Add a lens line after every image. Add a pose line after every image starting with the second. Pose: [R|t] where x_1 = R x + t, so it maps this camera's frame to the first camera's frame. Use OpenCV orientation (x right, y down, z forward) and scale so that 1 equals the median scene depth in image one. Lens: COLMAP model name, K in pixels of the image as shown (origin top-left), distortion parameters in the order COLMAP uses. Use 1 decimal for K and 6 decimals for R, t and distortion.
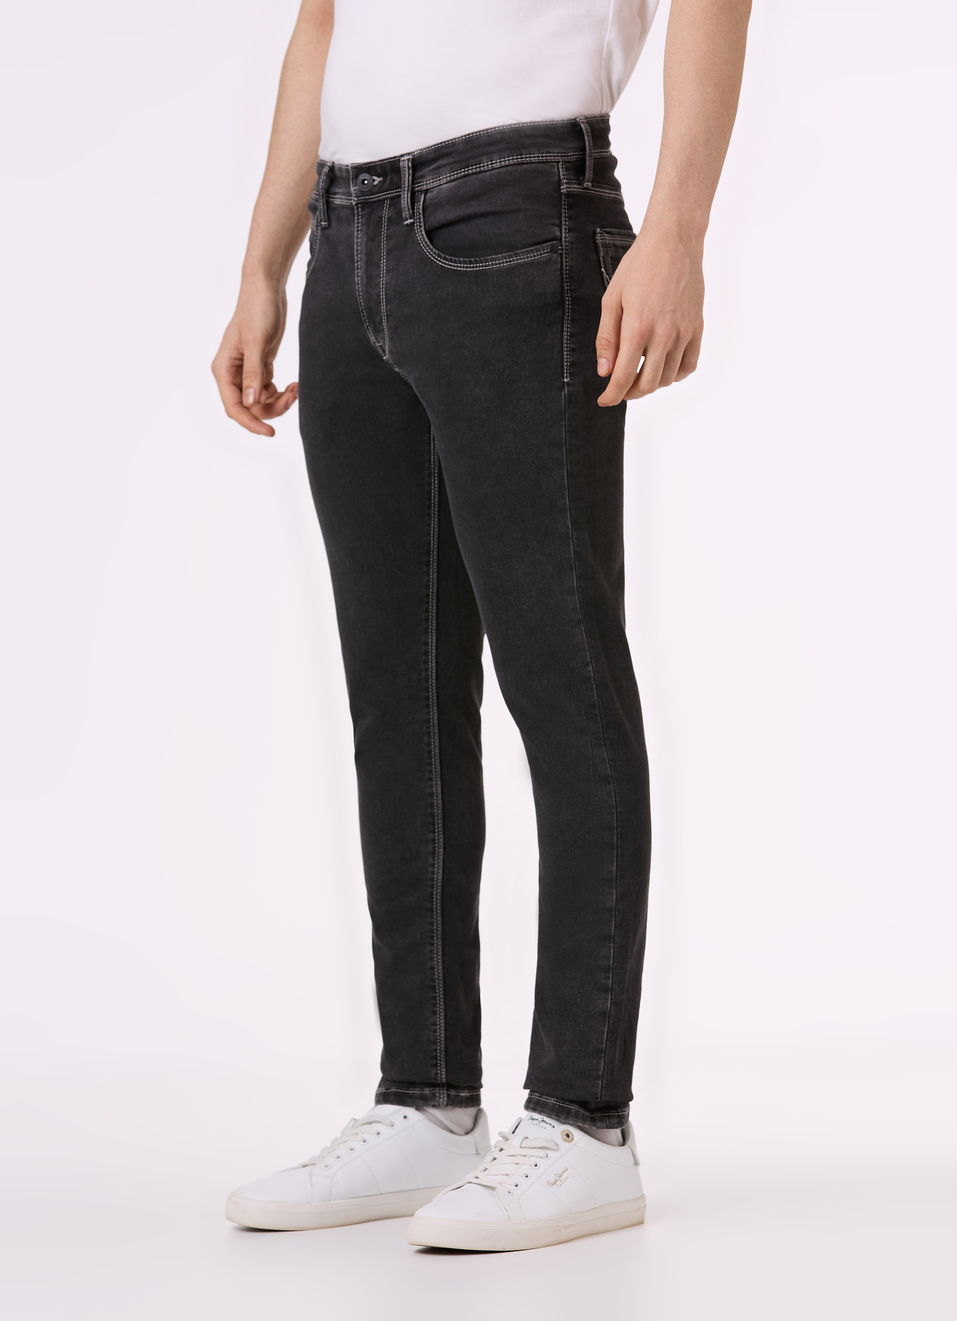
lens RADIAL K [[4102.6, 0, 478.5], [0, 4102.6, 660.5], [0, 0, 1]] dist [1.906153, -73.107605]
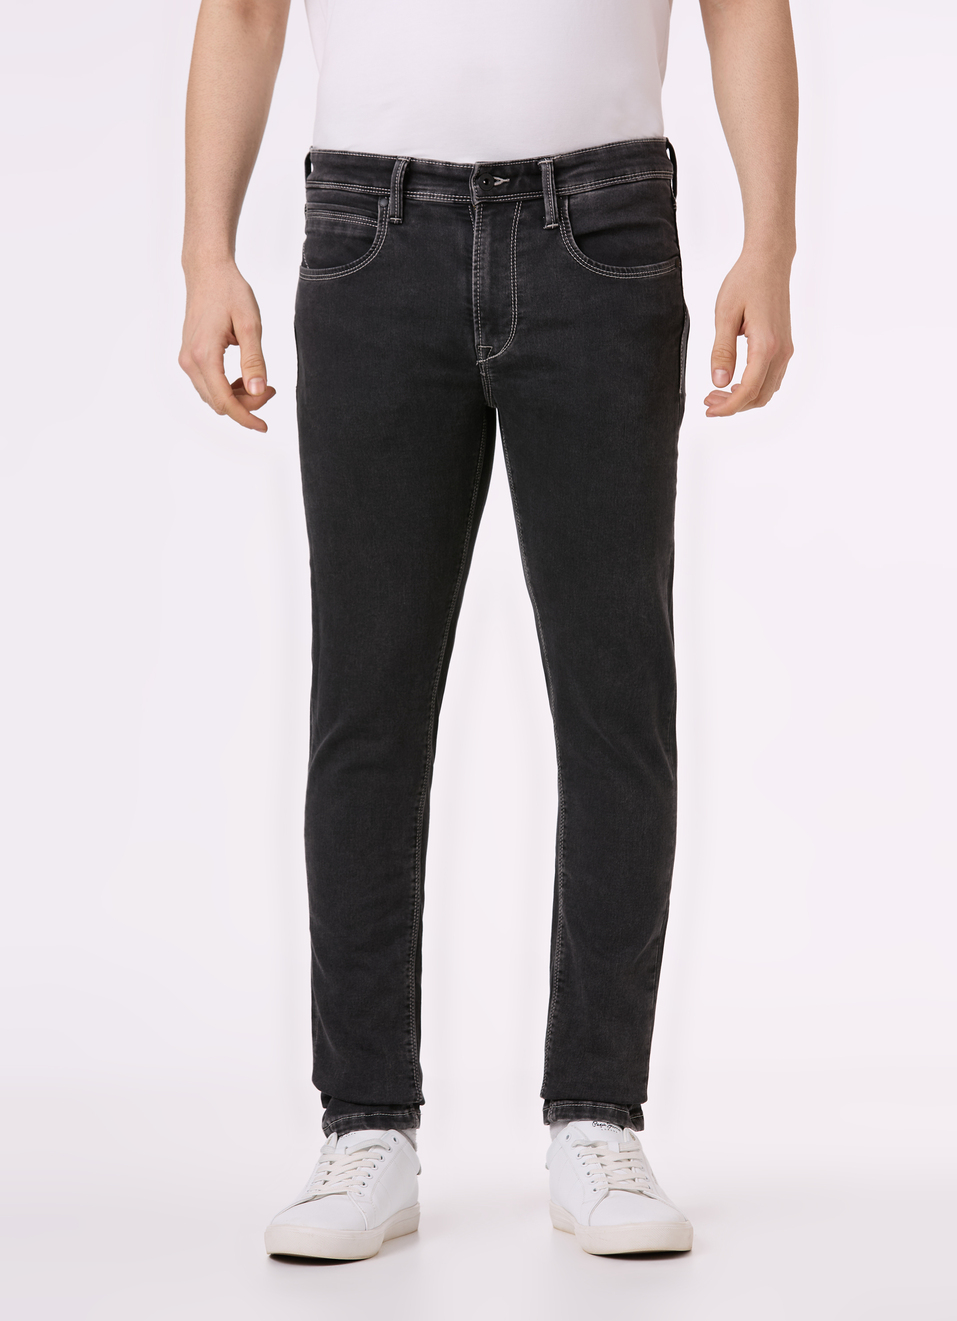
lens RADIAL K [[4091.0, 0, 478.5], [0, 4091.0, 660.5], [0, 0, 1]] dist [-0.006118, -1.189853]
pose [[0.695573, 0.001927, 0.718452, -0.729444], [0.012082, 0.999824, -0.014379, 0.012109], [-0.718353, 0.018682, 0.695427, 0.332979]]
